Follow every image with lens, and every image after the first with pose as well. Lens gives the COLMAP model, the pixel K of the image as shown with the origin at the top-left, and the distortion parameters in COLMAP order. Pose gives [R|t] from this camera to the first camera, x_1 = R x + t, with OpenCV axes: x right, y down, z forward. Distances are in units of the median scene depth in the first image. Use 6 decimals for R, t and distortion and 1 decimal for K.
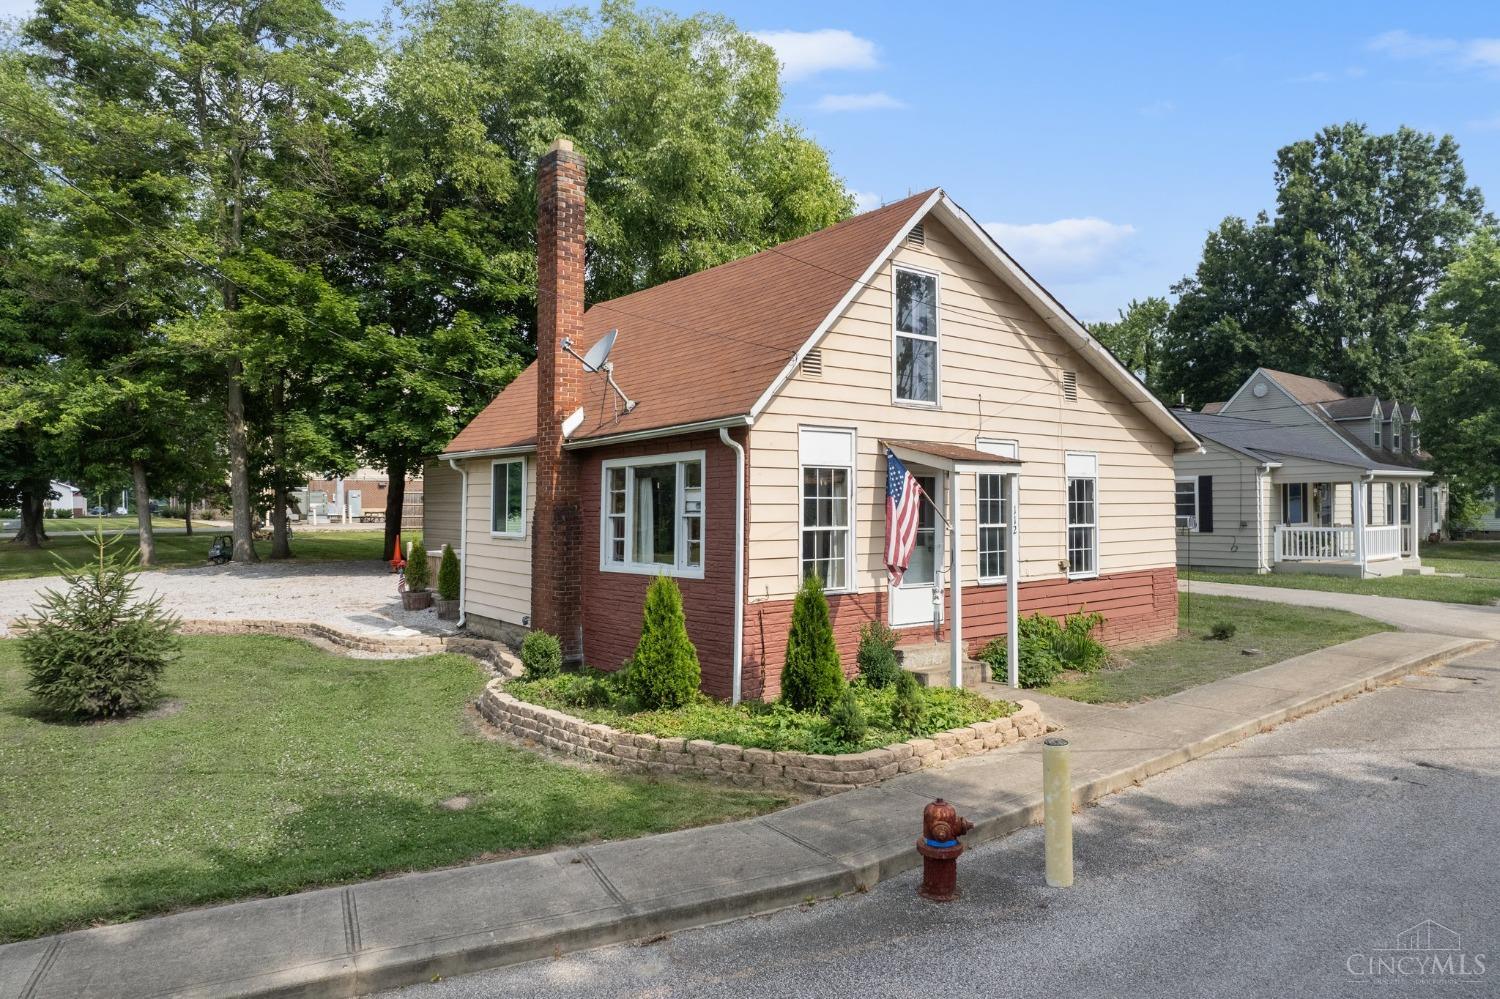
lens RADIAL K [[955.5, 0, 746.3], [0, 955.5, 492.5], [0, 0, 1]] dist [-0.064109, 0.046821]
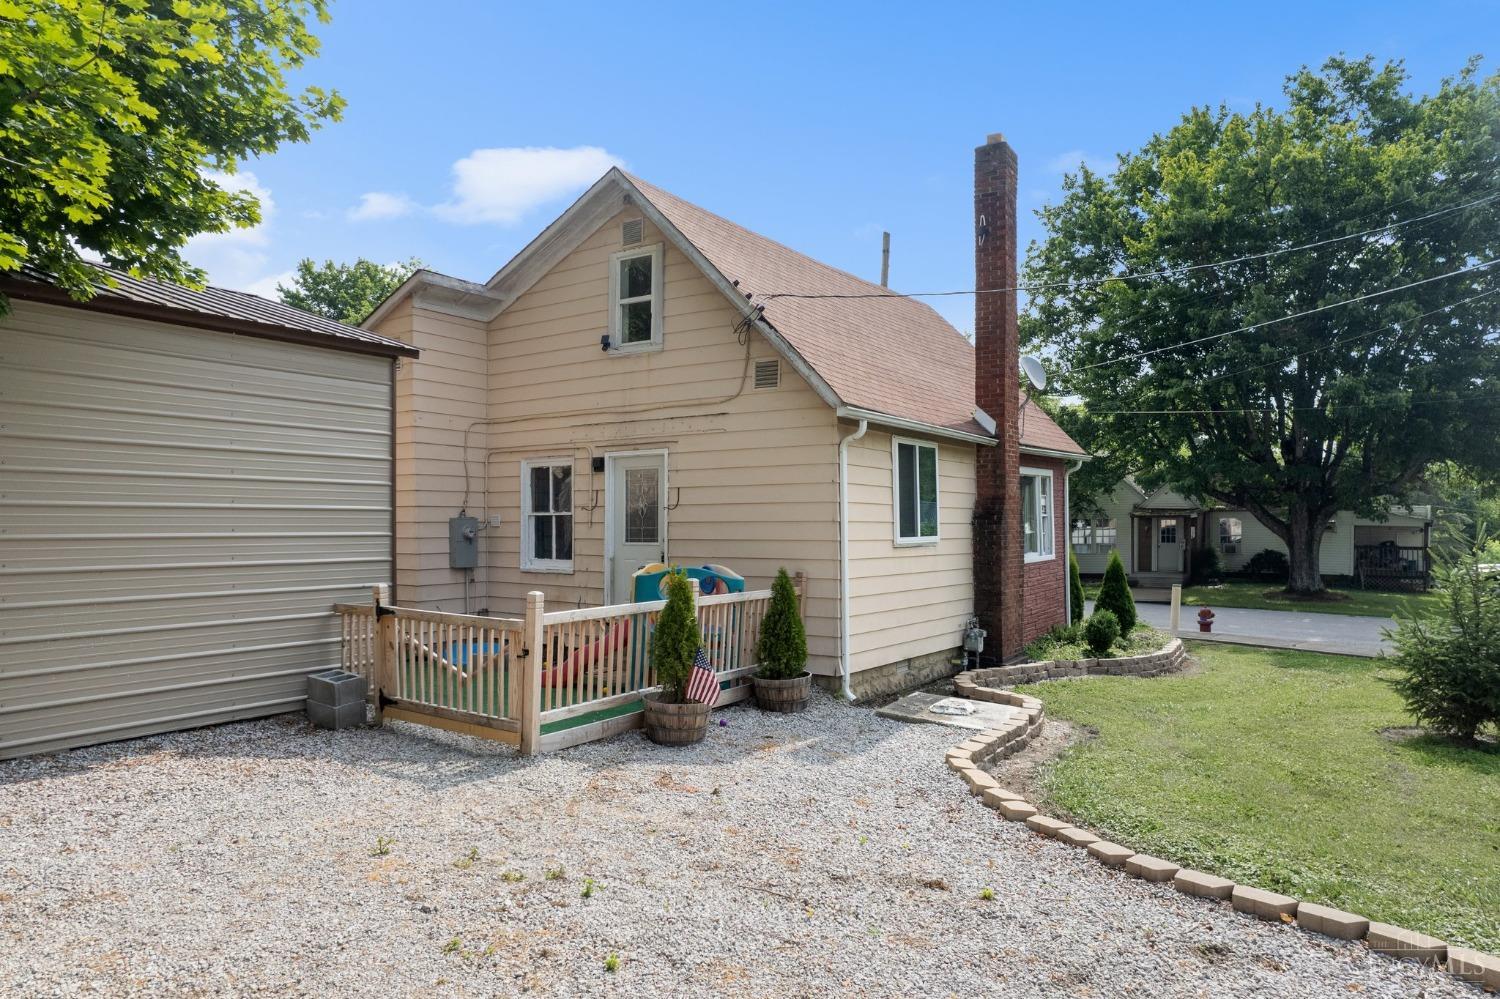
lens RADIAL K [[955.5, 0, 752.7], [0, 955.5, 511.2], [0, 0, 1]] dist [-0.064109, 0.046821]
pose [[-0.299788, 0.015326, 0.953883, -0.969852], [-0.012394, 0.999724, -0.019957, 0.039766], [-0.953925, -0.017806, -0.299516, 1.407266]]
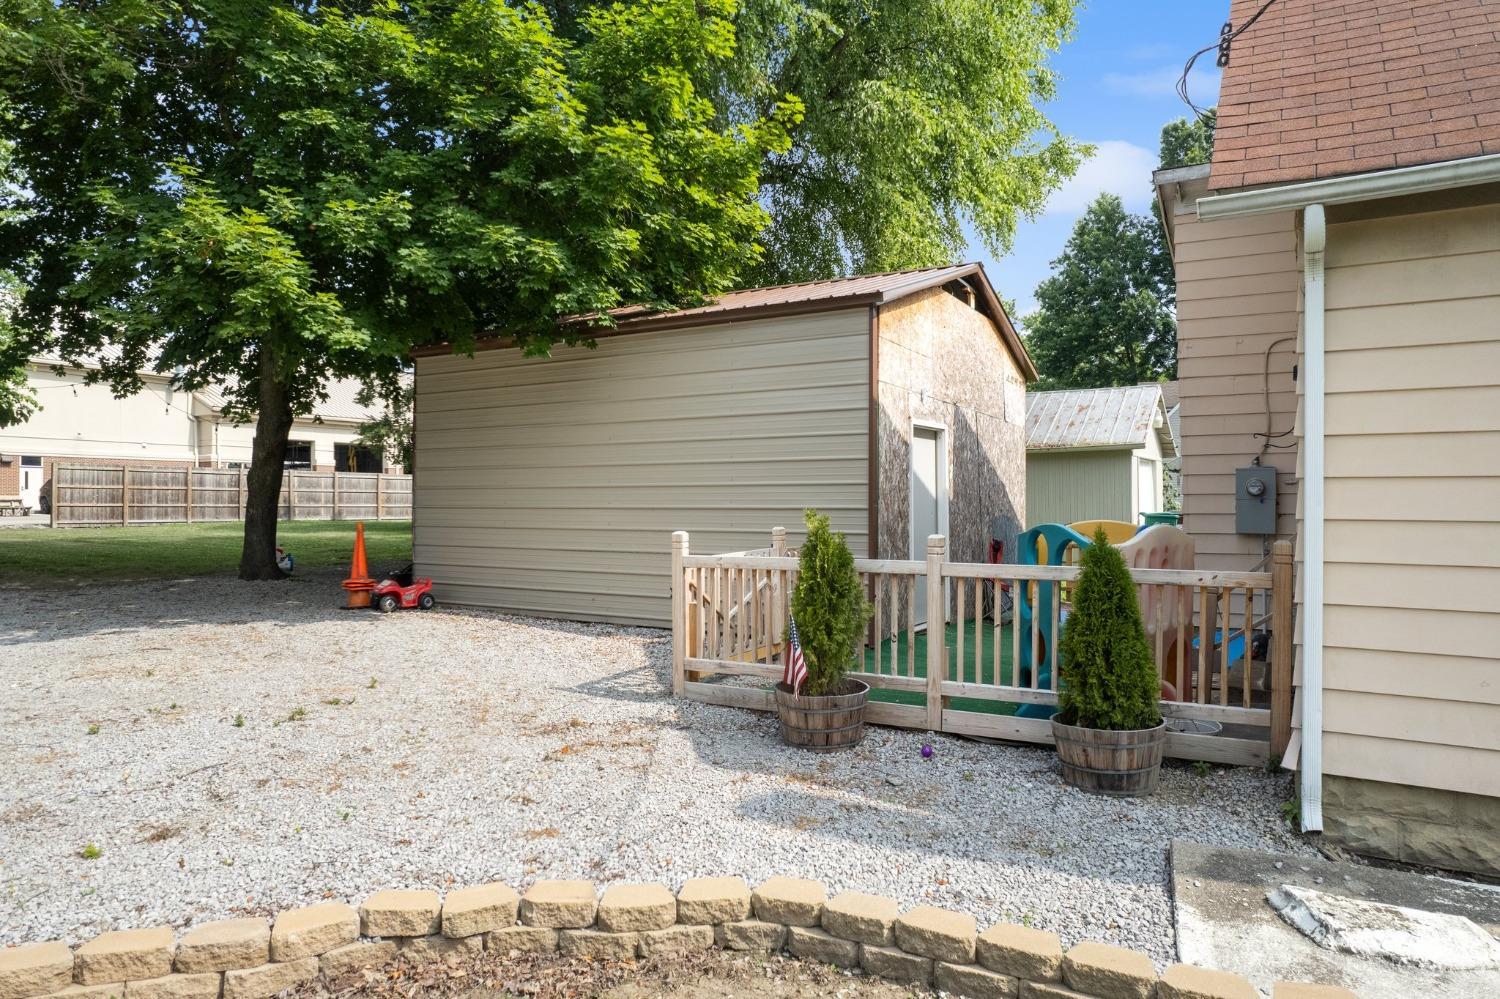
lens RADIAL K [[955.5, 0, 749.5], [0, 955.5, 490.1], [0, 0, 1]] dist [-0.064109, 0.046821]
pose [[0.932710, 0.009278, 0.360509, -0.620521], [-0.008170, 0.999956, -0.004597, 0.052799], [-0.360535, 0.001342, 0.932745, 0.919344]]
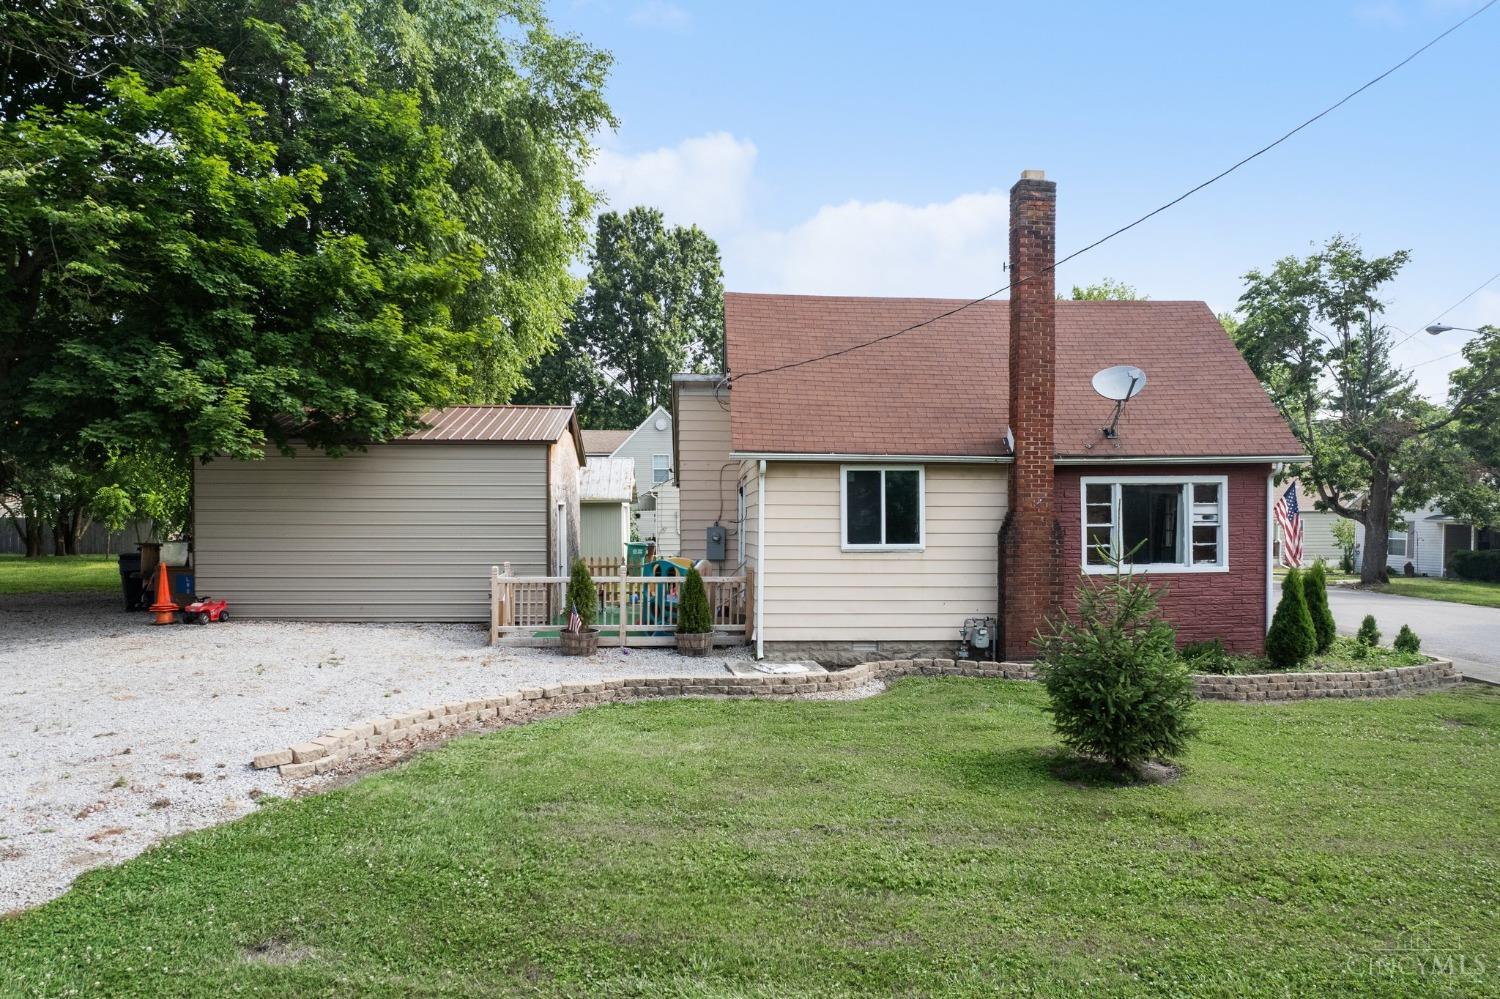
lens RADIAL K [[988.5, 0, 747.8], [0, 988.5, 511.0], [0, 0, 1]] dist [-0.046261, -0.001565]
pose [[0.563966, 0.012624, 0.825701, -1.171464], [-0.013810, 0.999887, -0.005855, 0.017004], [-0.825682, -0.008101, 0.564077, 0.586647]]
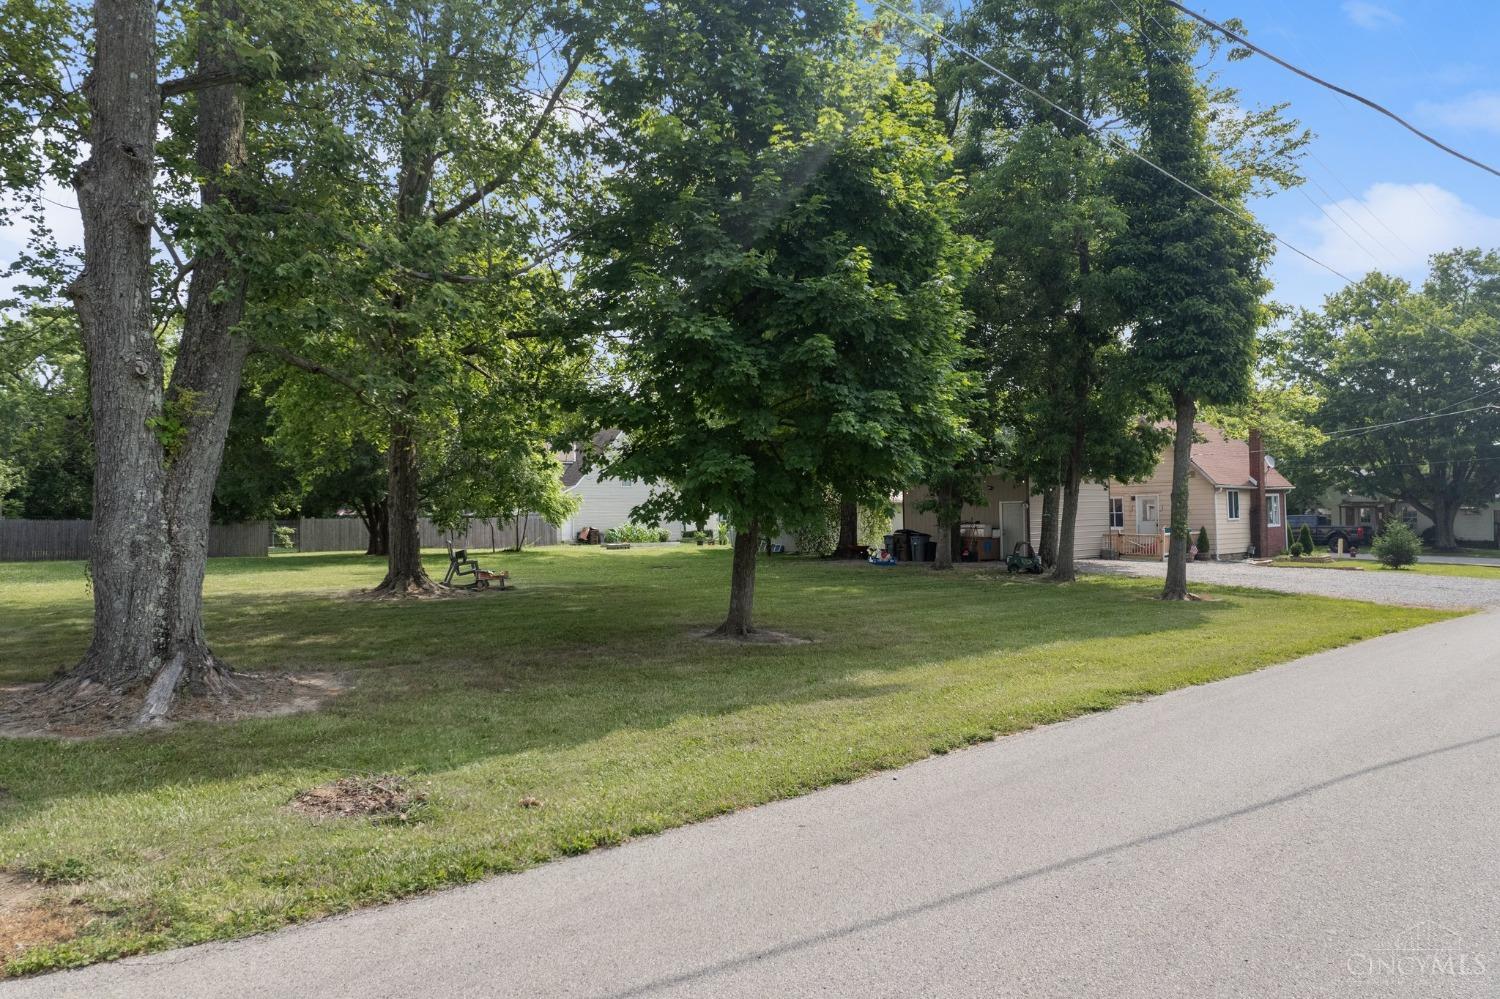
lens RADIAL K [[955.5, 0, 743.5], [0, 955.5, 499.9], [0, 0, 1]] dist [-0.064109, 0.046821]
pose [[-0.068788, 0.022302, 0.997382, -2.798271], [0.000567, 0.999751, -0.022316, 0.050570], [-0.997631, -0.000969, -0.068783, 2.591601]]
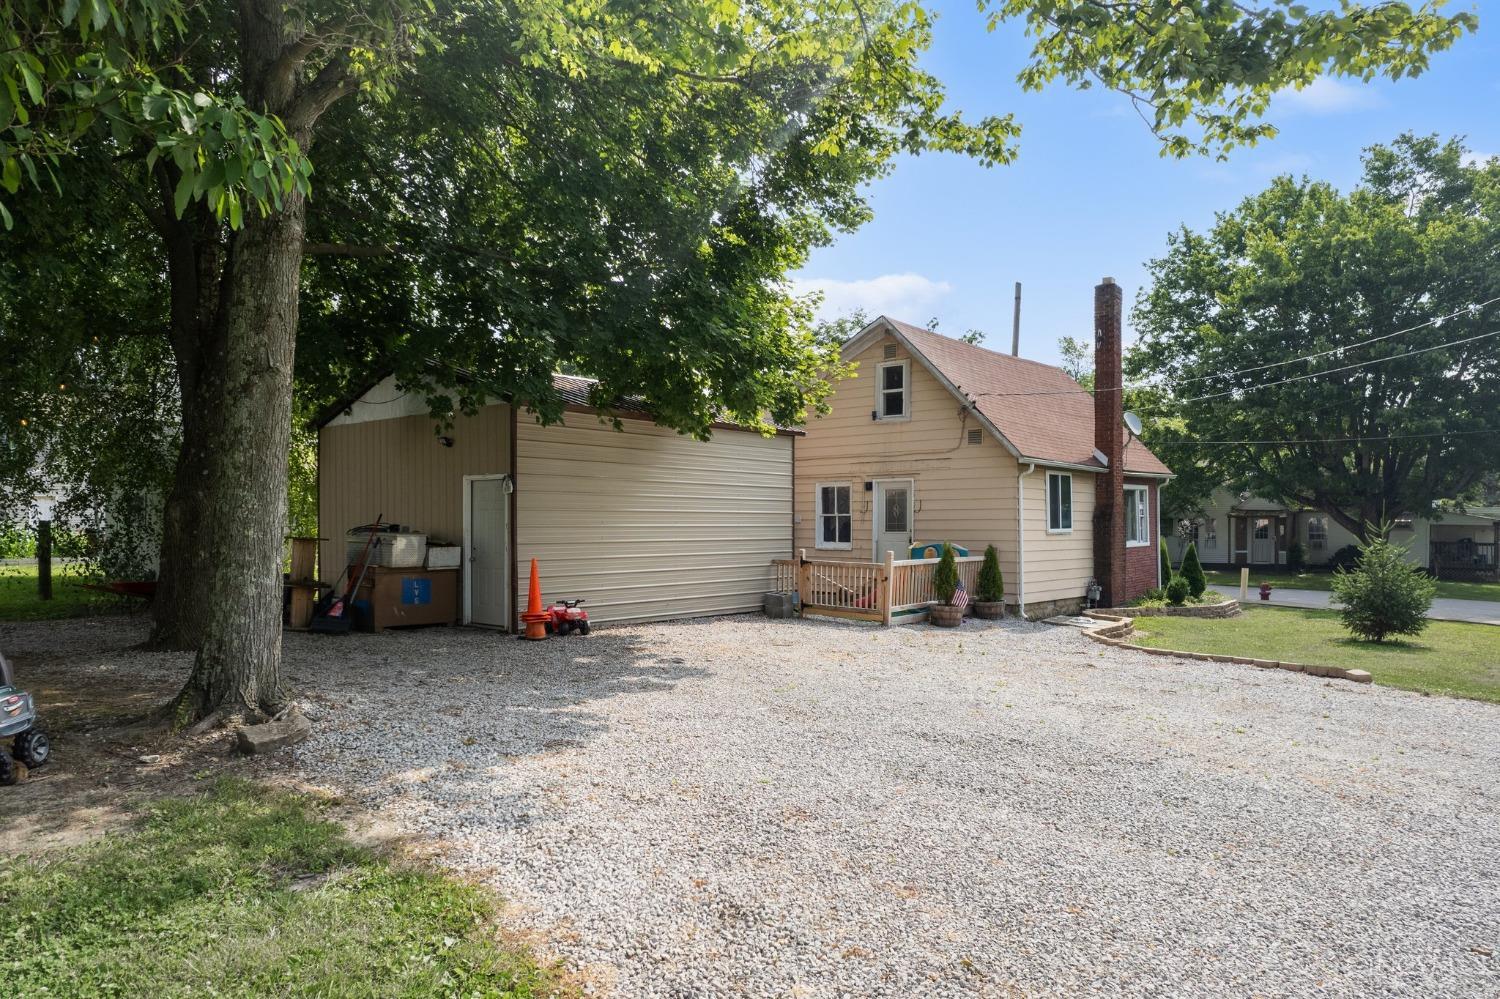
lens RADIAL K [[955.5, 0, 743.7], [0, 955.5, 513.4], [0, 0, 1]] dist [-0.064109, 0.046821]
pose [[-0.183053, 0.012237, 0.983027, -1.479178], [-0.015011, 0.999771, -0.015240, 0.048790], [-0.982988, -0.017546, -0.182827, 1.716117]]
